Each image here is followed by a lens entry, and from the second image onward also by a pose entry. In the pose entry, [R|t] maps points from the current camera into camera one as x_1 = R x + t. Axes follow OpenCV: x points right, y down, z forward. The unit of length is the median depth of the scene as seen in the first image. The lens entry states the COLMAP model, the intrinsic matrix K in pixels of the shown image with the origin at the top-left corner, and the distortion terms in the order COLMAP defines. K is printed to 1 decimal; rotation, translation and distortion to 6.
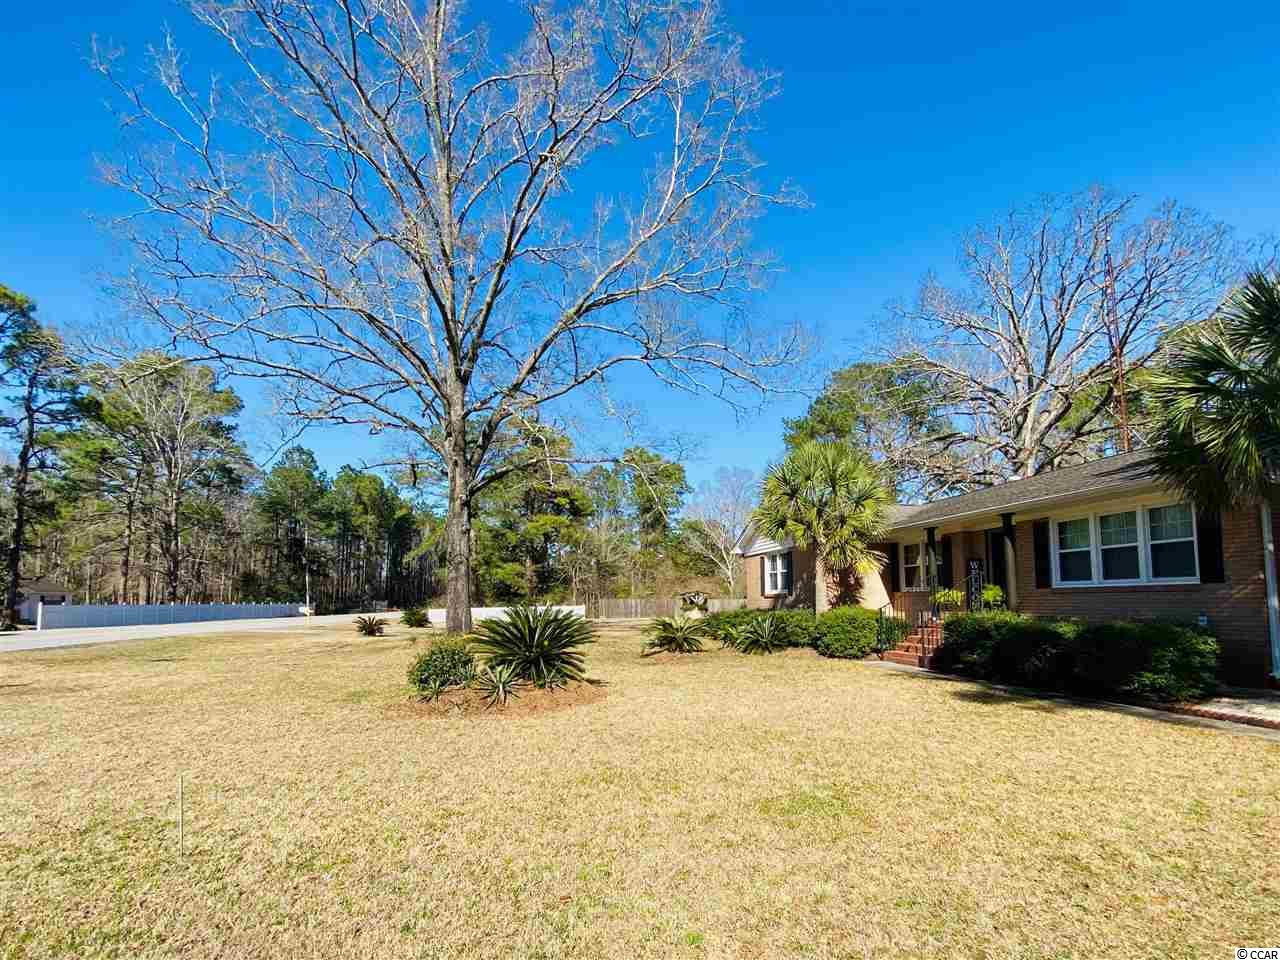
lens RADIAL K [[975.4, 0, 643.1], [0, 975.4, 501.7], [0, 0, 1]] dist [0.048889, -0.045160]
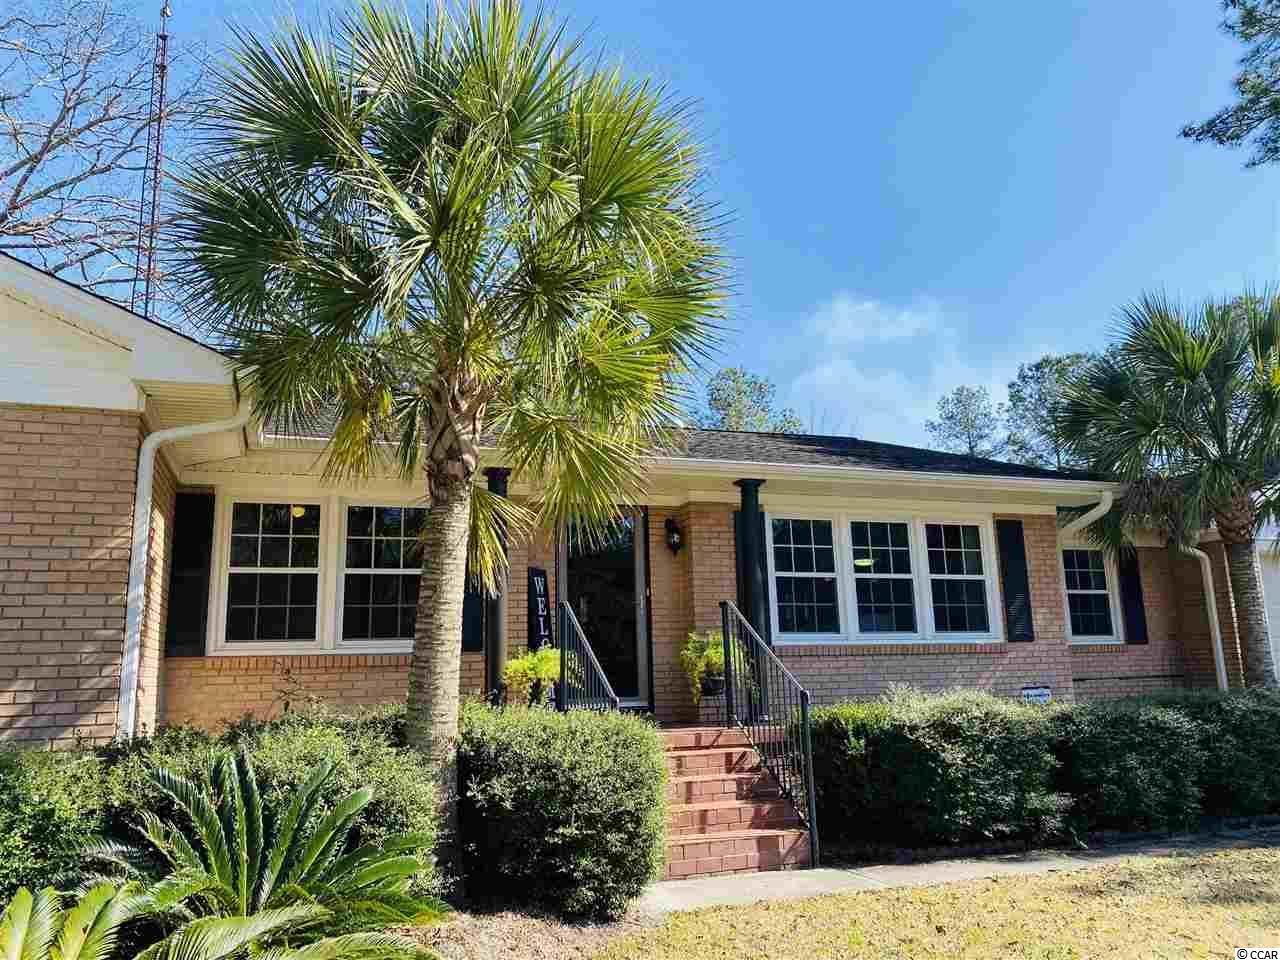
lens RADIAL K [[974.7, 0, 663.2], [0, 974.7, 481.3], [0, 0, 1]] dist [0.152746, -0.045374]
pose [[-0.245343, 0.195711, 0.949476, -0.060981], [-0.076703, 0.972421, -0.220260, 0.126912], [-0.966397, -0.126867, -0.223565, 1.232385]]
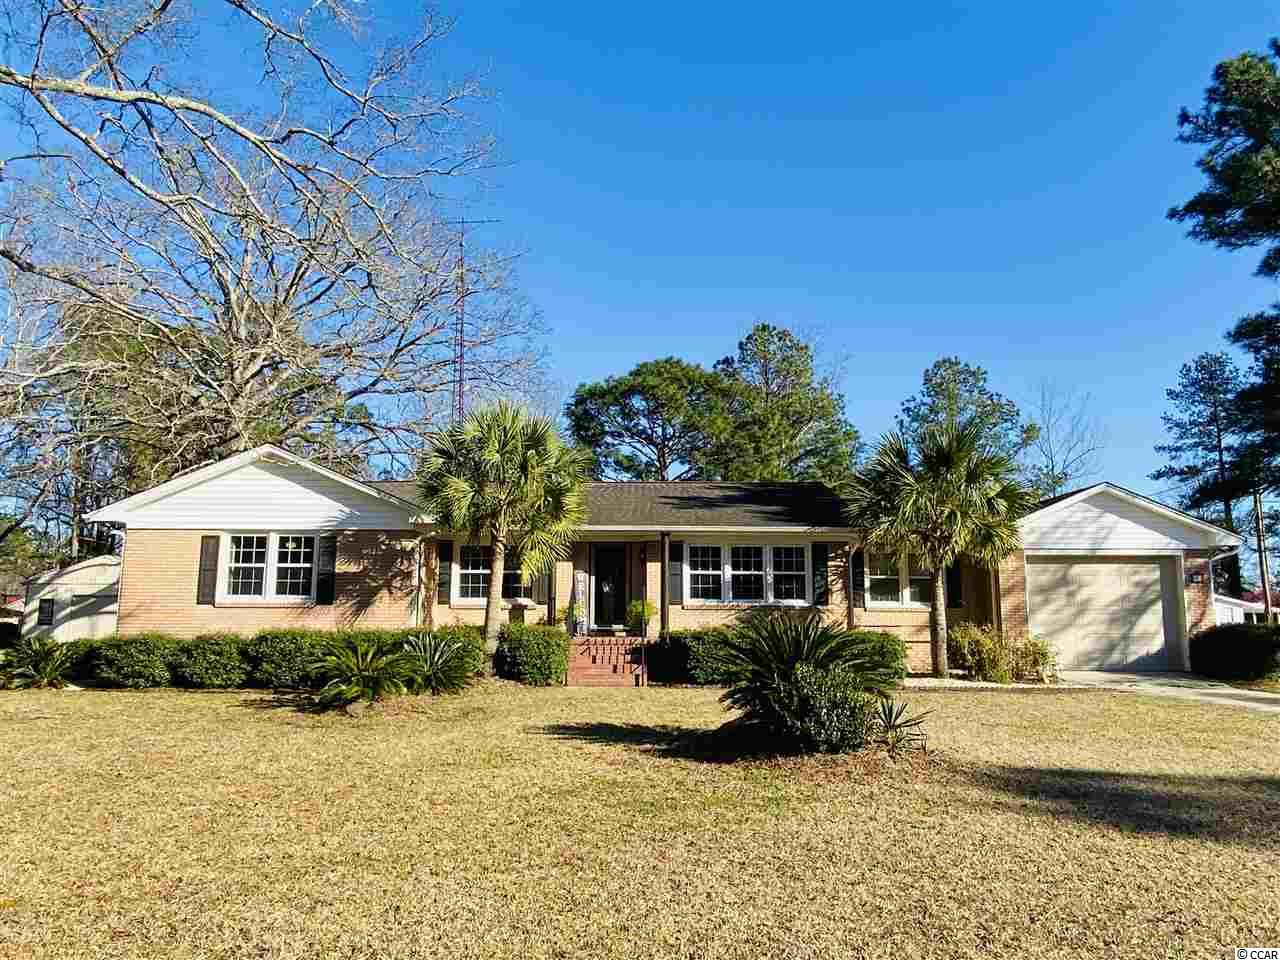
lens RADIAL K [[975.4, 0, 643.1], [0, 975.4, 501.7], [0, 0, 1]] dist [0.048889, -0.045160]
pose [[0.141650, 0.119600, 0.982665, -0.700045], [-0.114117, 0.988029, -0.103803, 0.098307], [-0.983317, -0.097435, 0.153603, 0.938069]]
